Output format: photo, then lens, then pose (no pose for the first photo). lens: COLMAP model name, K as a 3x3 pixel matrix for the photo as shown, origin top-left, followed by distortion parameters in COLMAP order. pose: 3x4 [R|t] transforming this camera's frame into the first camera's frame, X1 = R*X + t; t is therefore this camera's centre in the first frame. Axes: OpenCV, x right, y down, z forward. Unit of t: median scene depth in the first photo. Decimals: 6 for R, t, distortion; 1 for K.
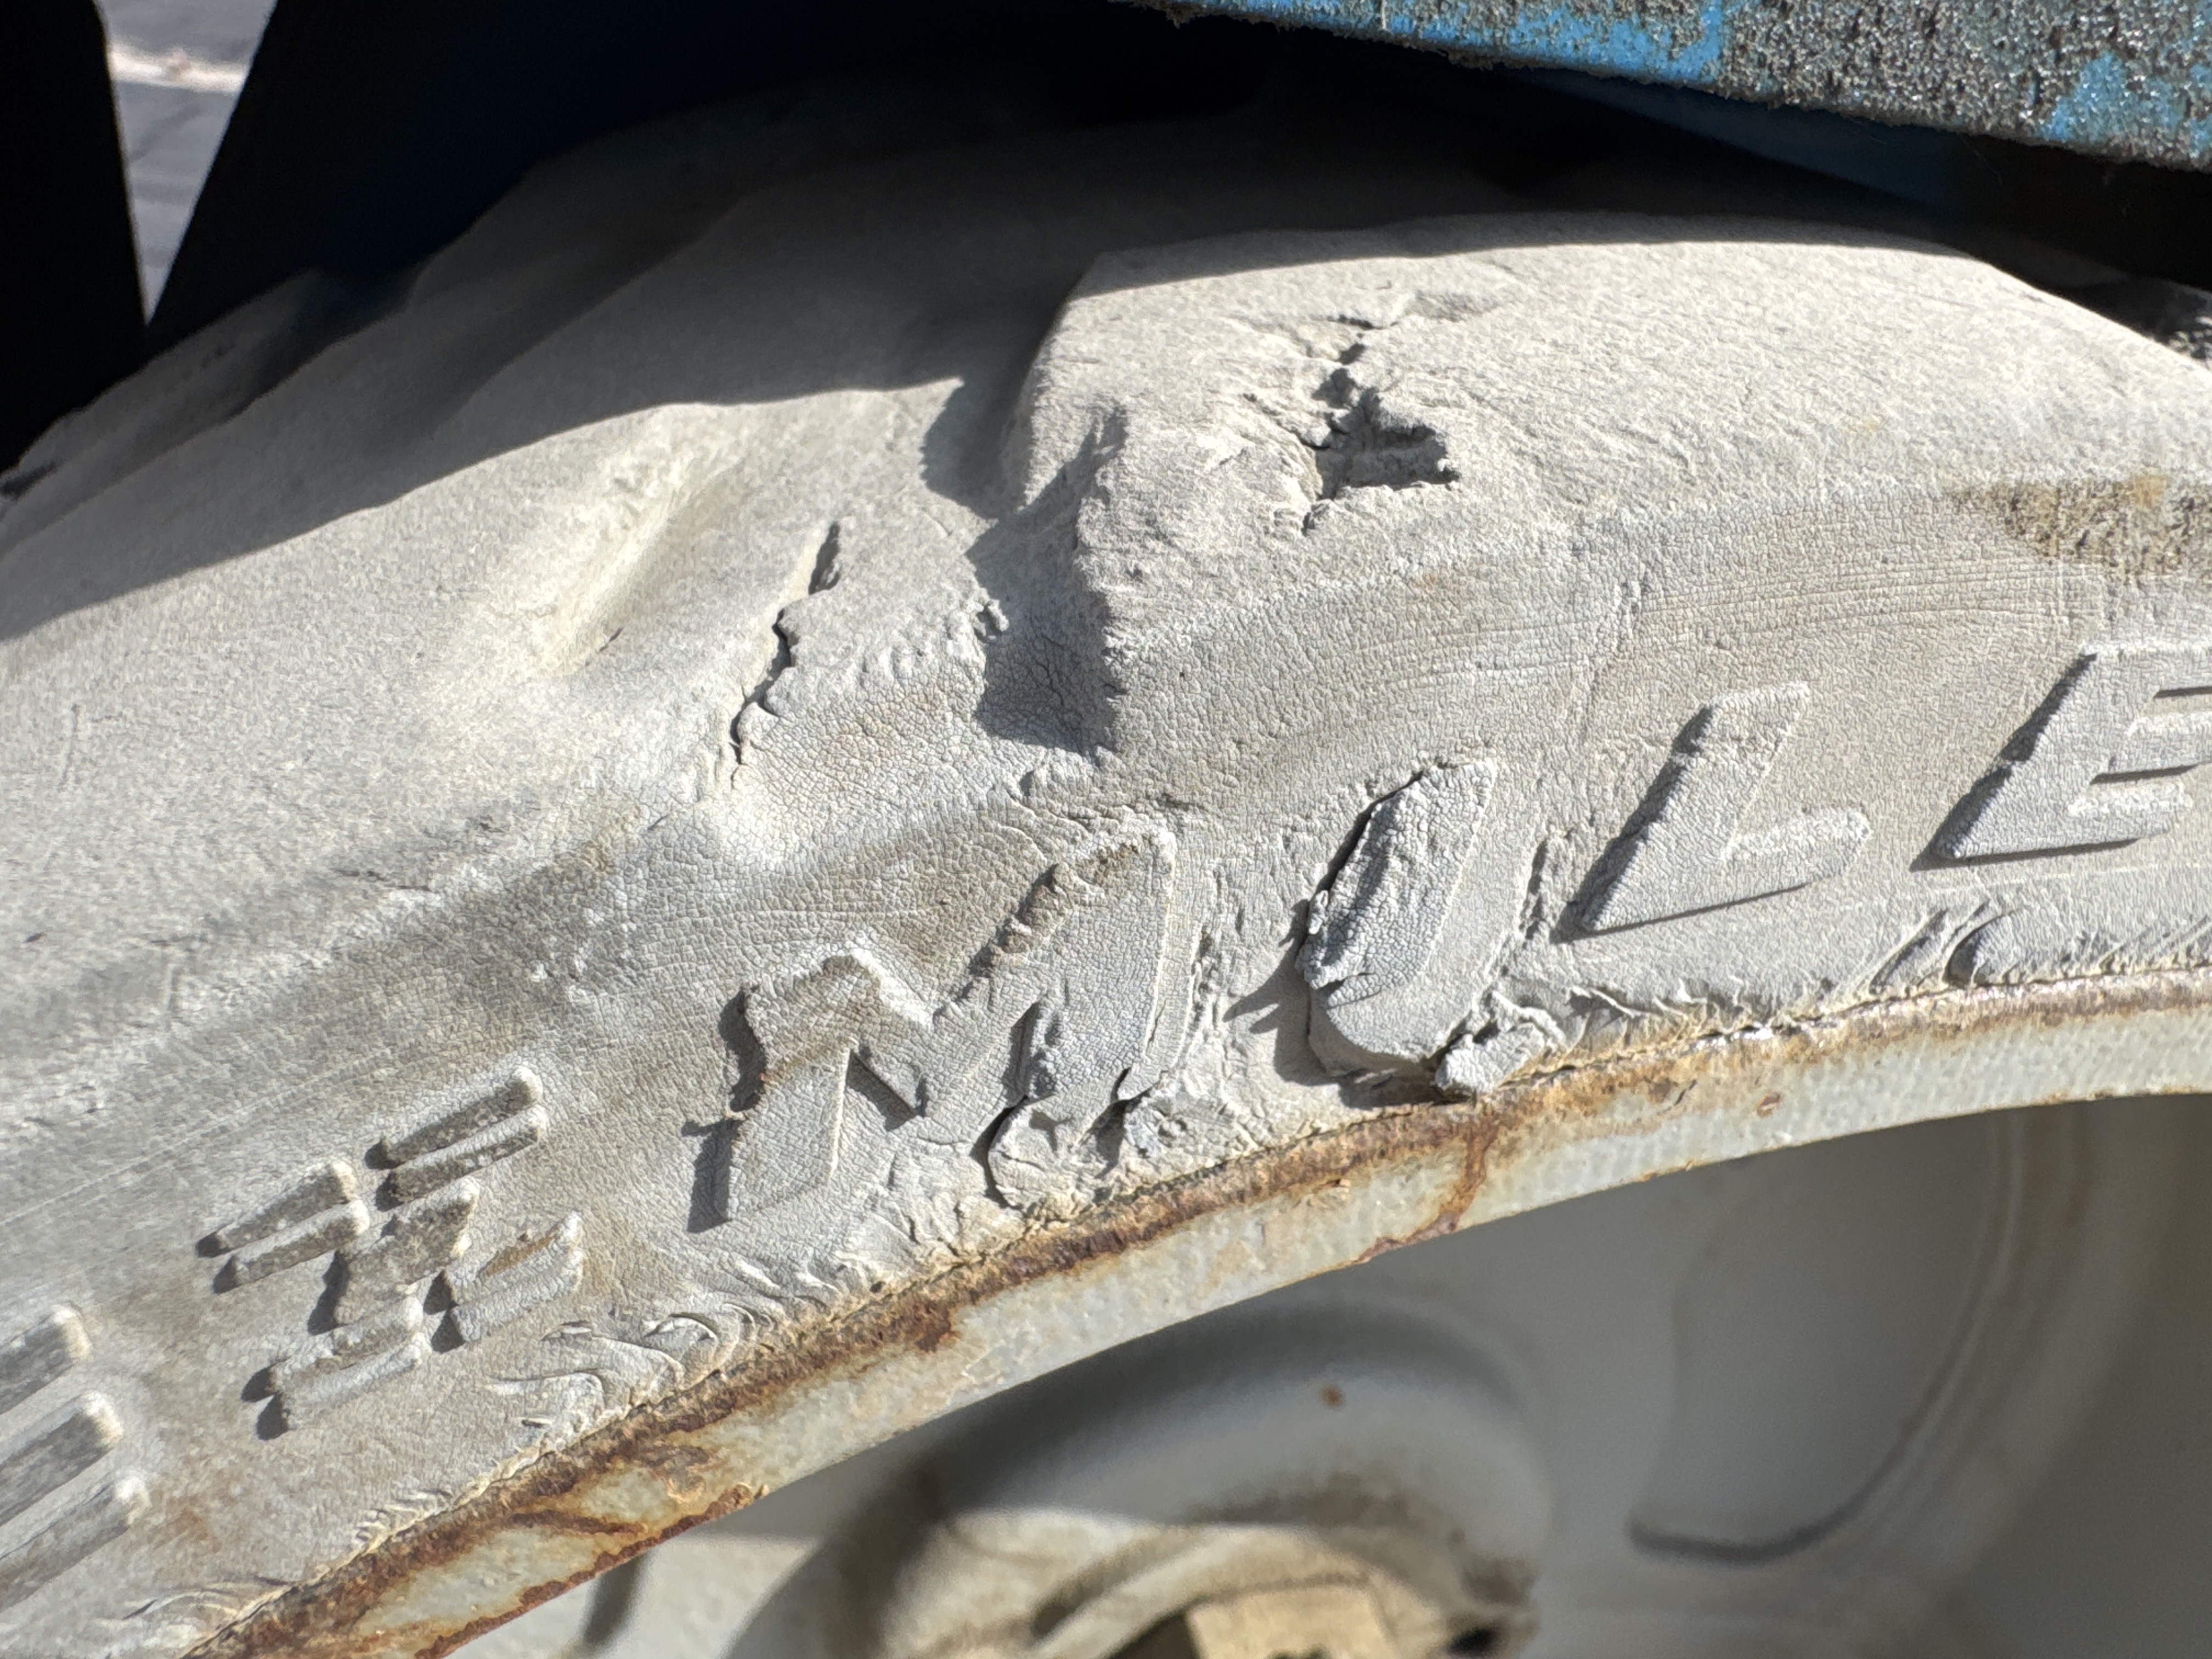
lens RADIAL K [[1627.1, 0, 1093.6], [0, 1627.1, 837.6], [0, 0, 1]] dist [0.002748, -0.000142]
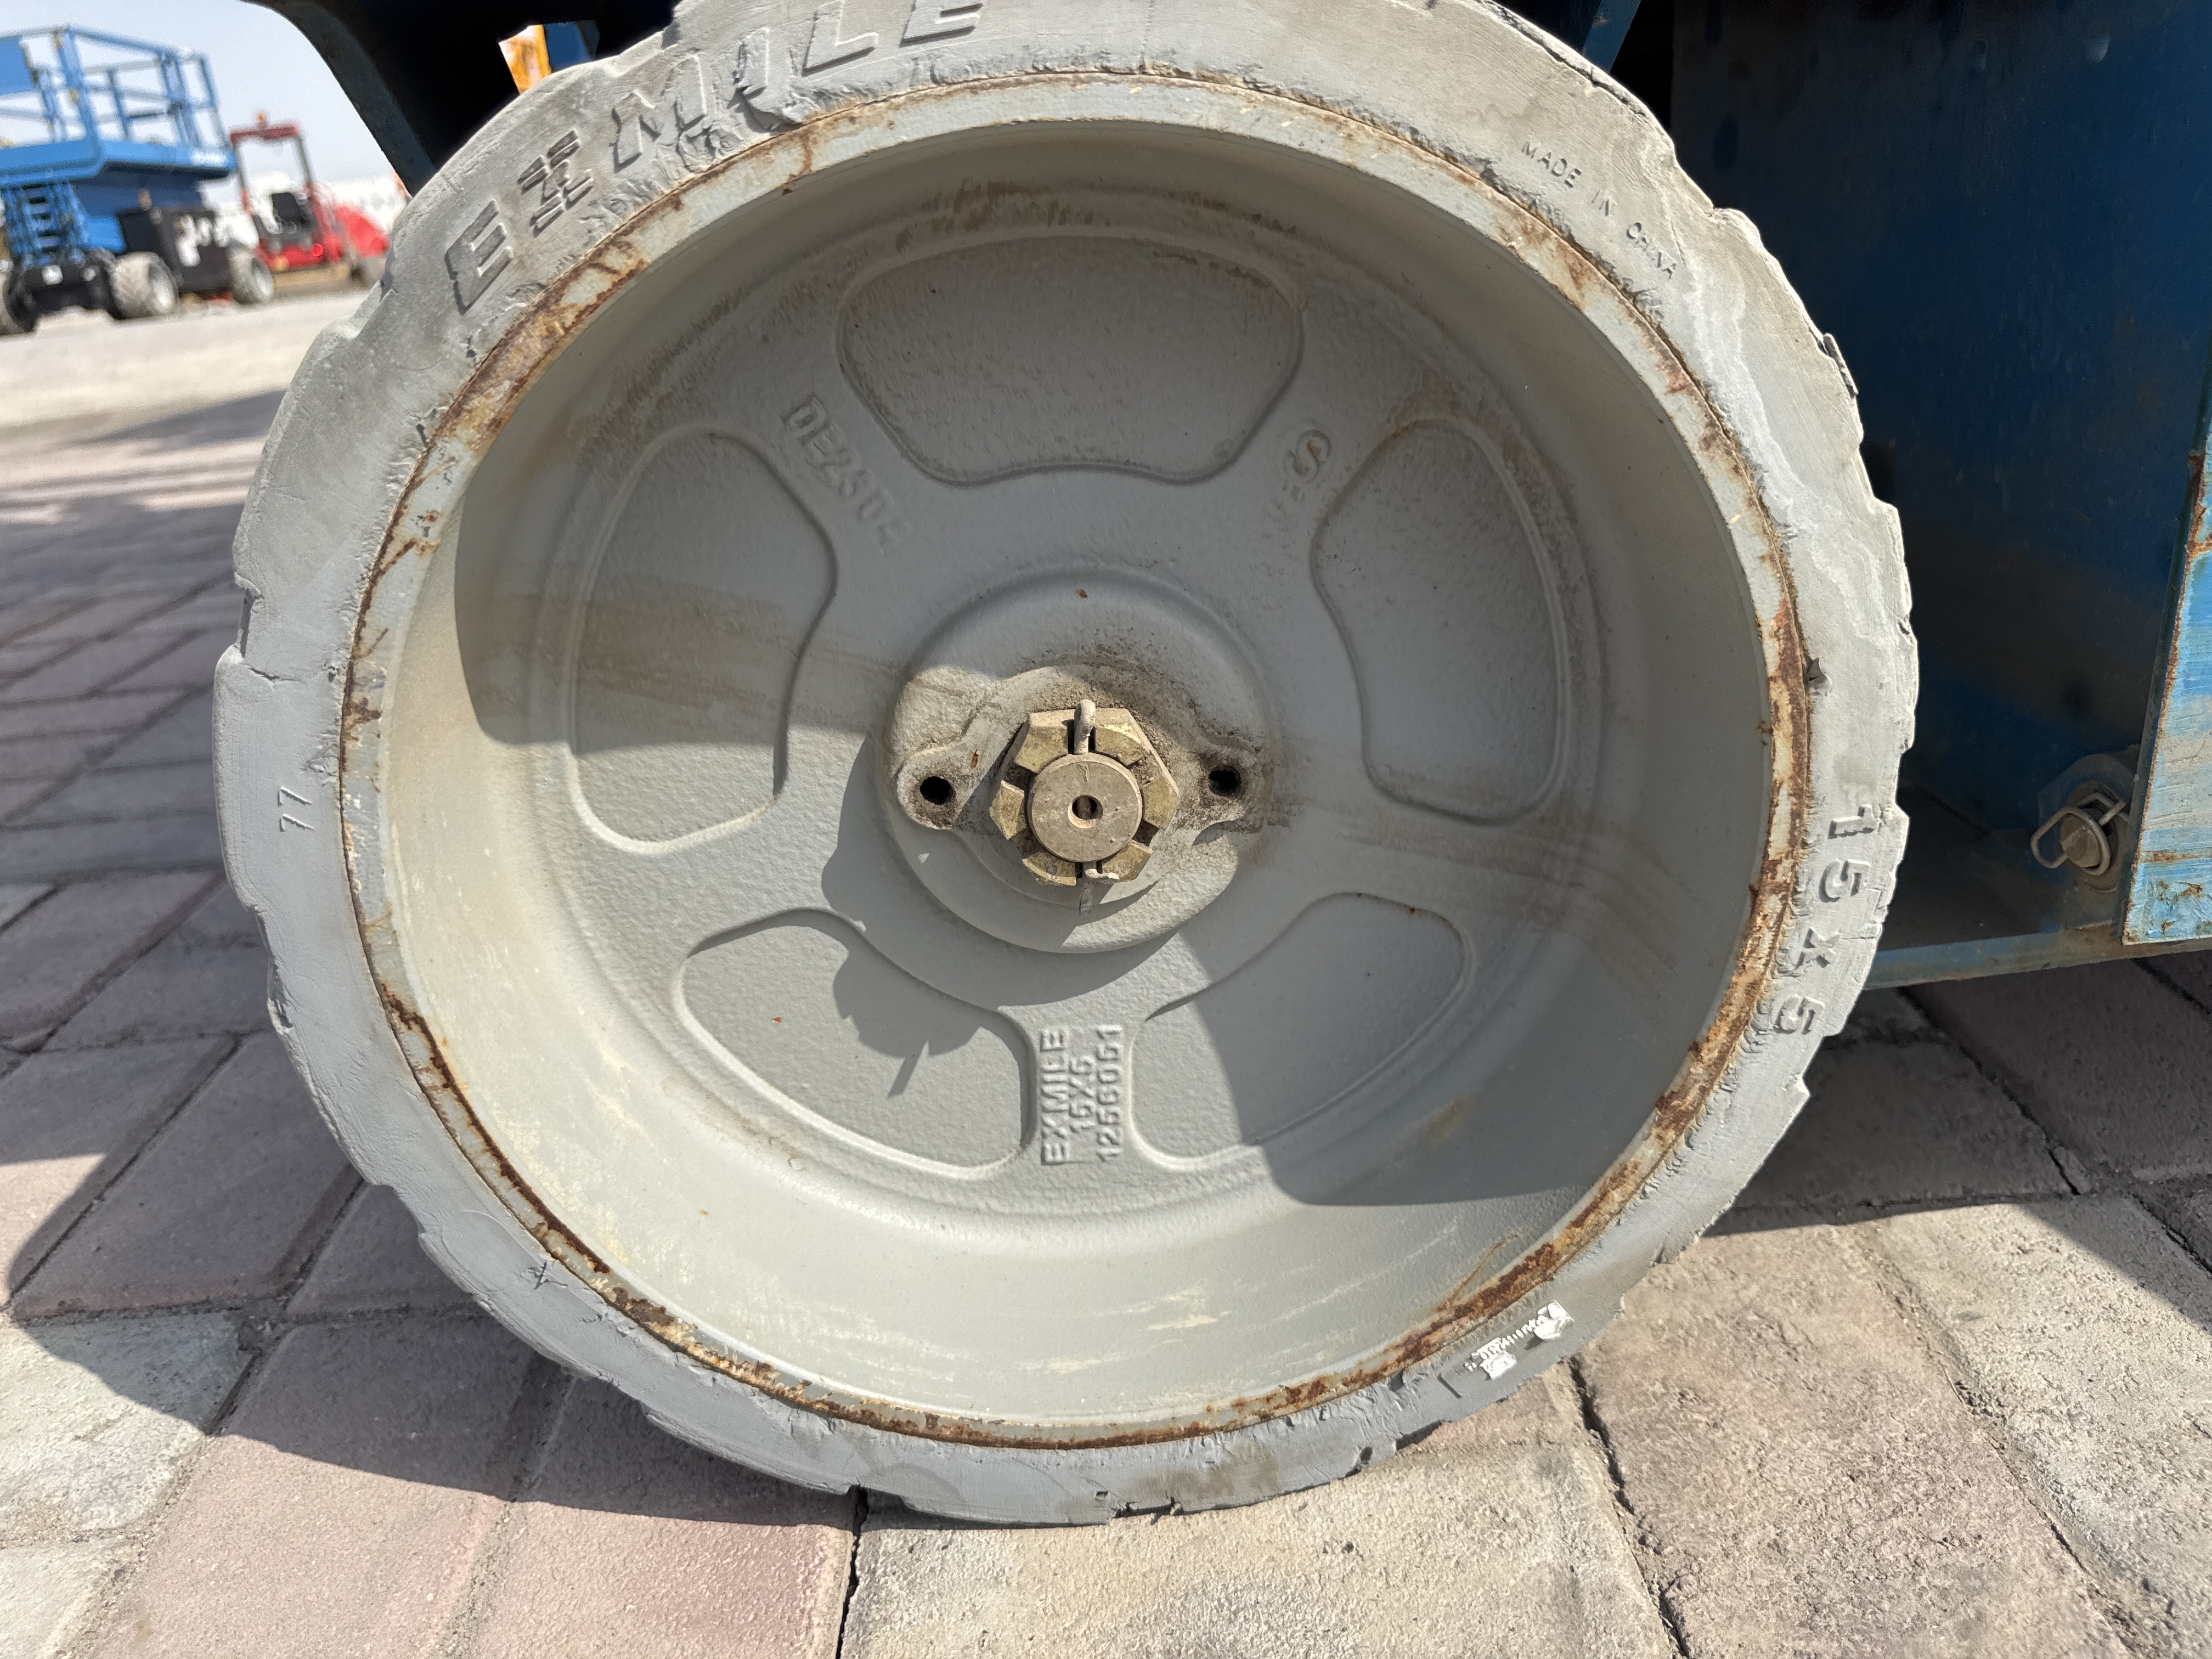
lens RADIAL K [[1636.2, 0, 1097.5], [0, 1636.2, 856.9], [0, 0, 1]] dist [-0.035150, 0.021141]
pose [[0.947660, -0.151509, -0.281044, 1.971725], [0.094987, 0.974167, -0.204879, 3.101064], [0.304825, 0.167460, 0.937571, -2.457327]]
